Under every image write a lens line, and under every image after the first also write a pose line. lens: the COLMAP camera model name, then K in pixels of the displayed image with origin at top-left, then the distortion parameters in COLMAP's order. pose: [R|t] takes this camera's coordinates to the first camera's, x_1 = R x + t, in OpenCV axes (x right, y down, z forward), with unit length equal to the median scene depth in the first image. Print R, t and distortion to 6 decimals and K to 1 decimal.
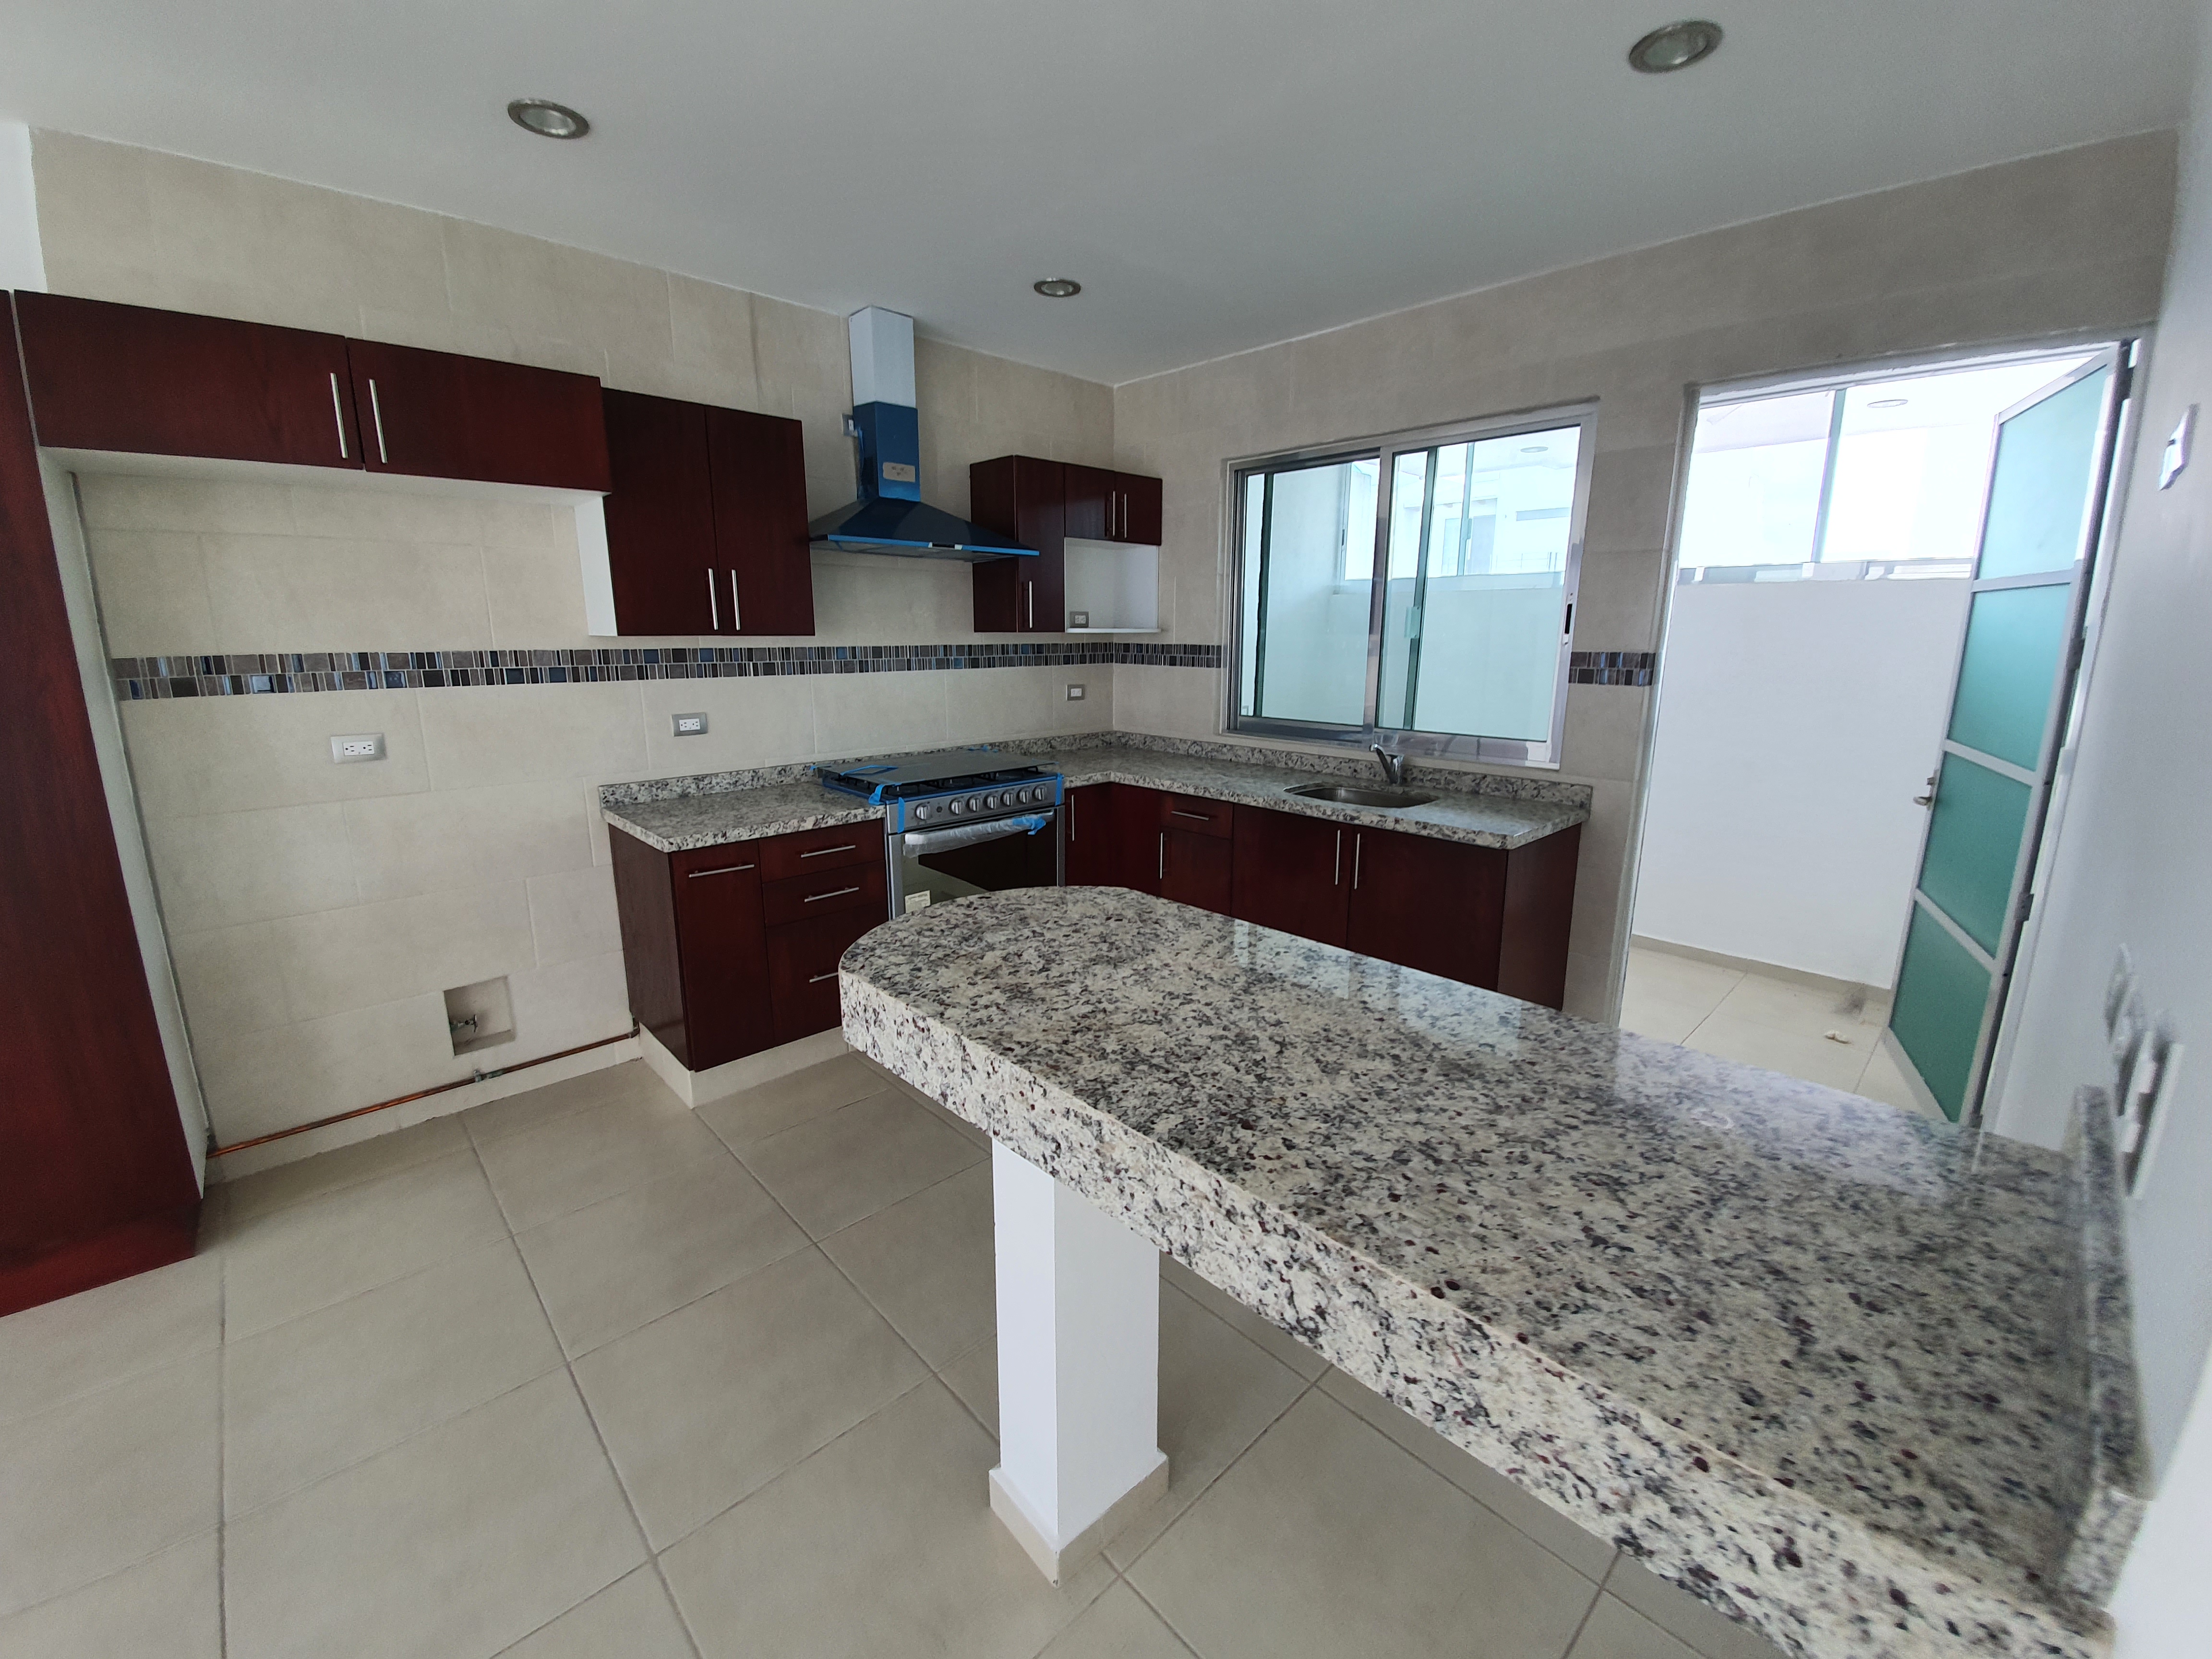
lens RADIAL K [[889.4, 0, 1126.8], [0, 889.4, 799.1], [0, 0, 1]] dist [-0.001502, -0.000218]
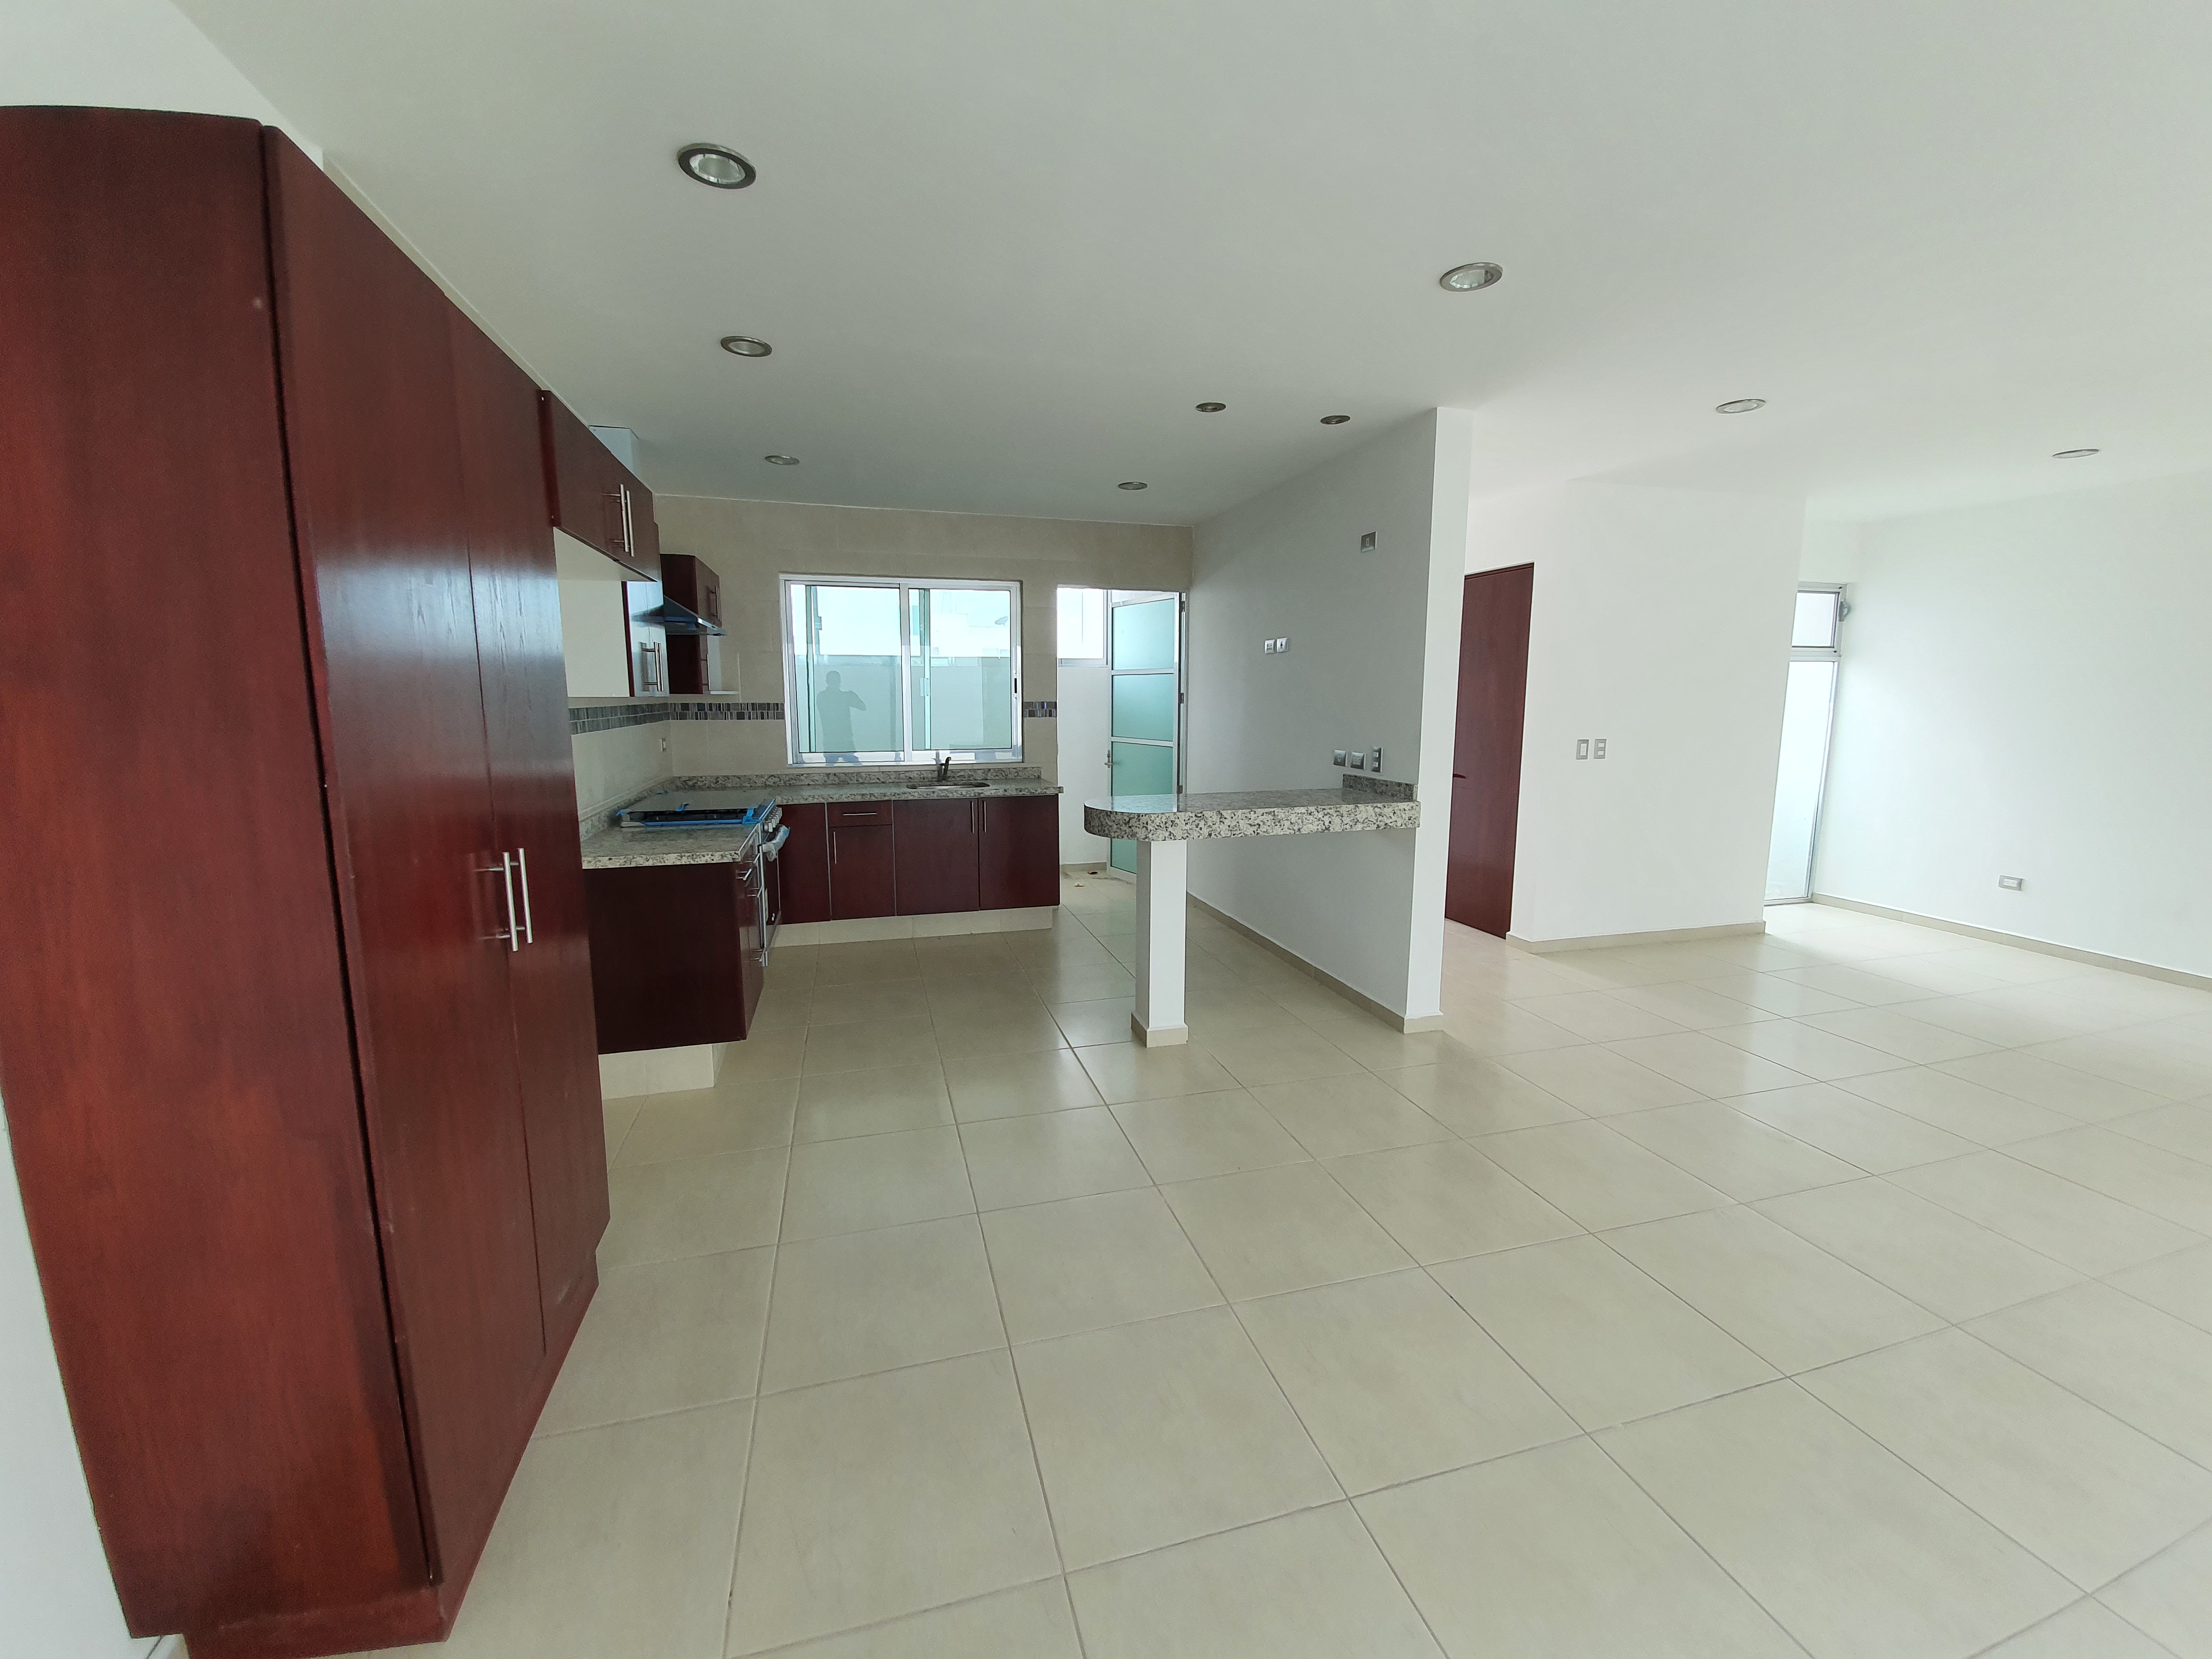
lens RADIAL K [[882.9, 0, 1103.4], [0, 882.9, 815.1], [0, 0, 1]] dist [0.023997, -0.018451]
pose [[0.481206, -0.129086, 0.867051, -1.189611], [0.167299, 0.984442, 0.053713, 0.008249], [-0.860495, 0.119210, 0.495316, -0.103980]]
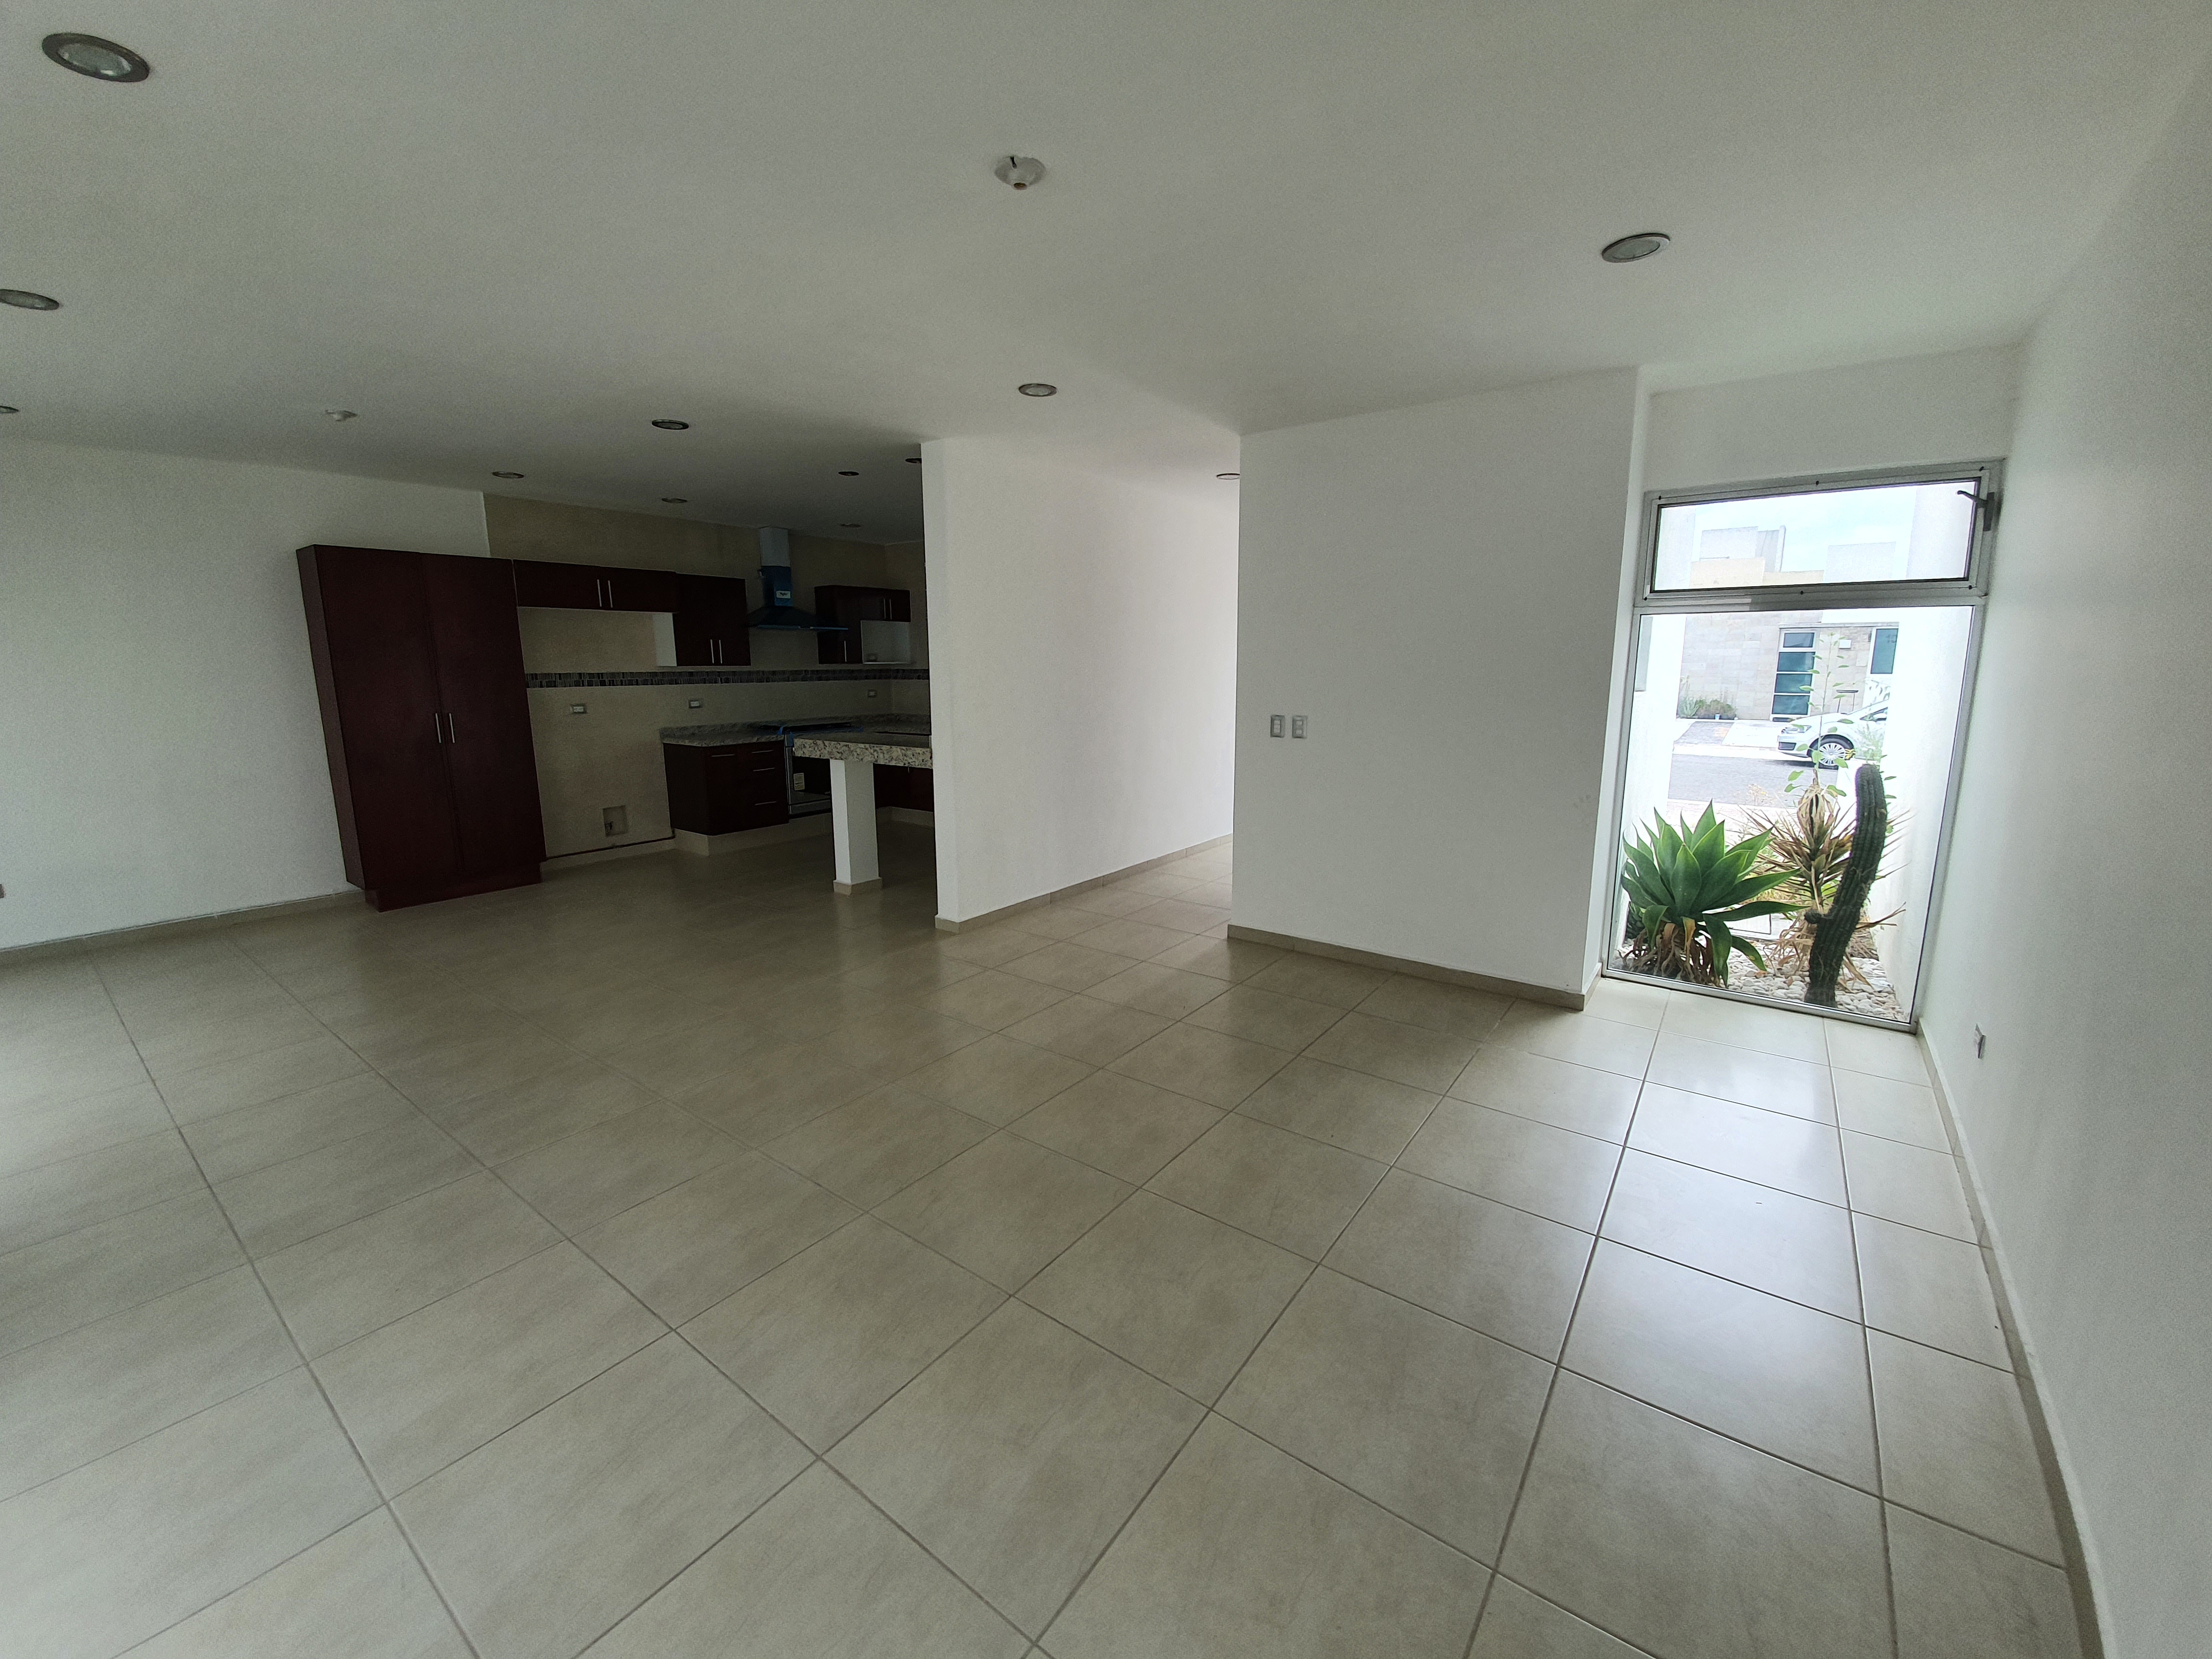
lens RADIAL K [[882.9, 0, 1103.4], [0, 882.9, 815.1], [0, 0, 1]] dist [0.023997, -0.018451]
pose [[0.988973, -0.033050, 0.144361, 0.237610], [0.035449, 0.999272, -0.014082, 0.294374], [-0.143790, 0.019044, 0.989425, -1.535390]]
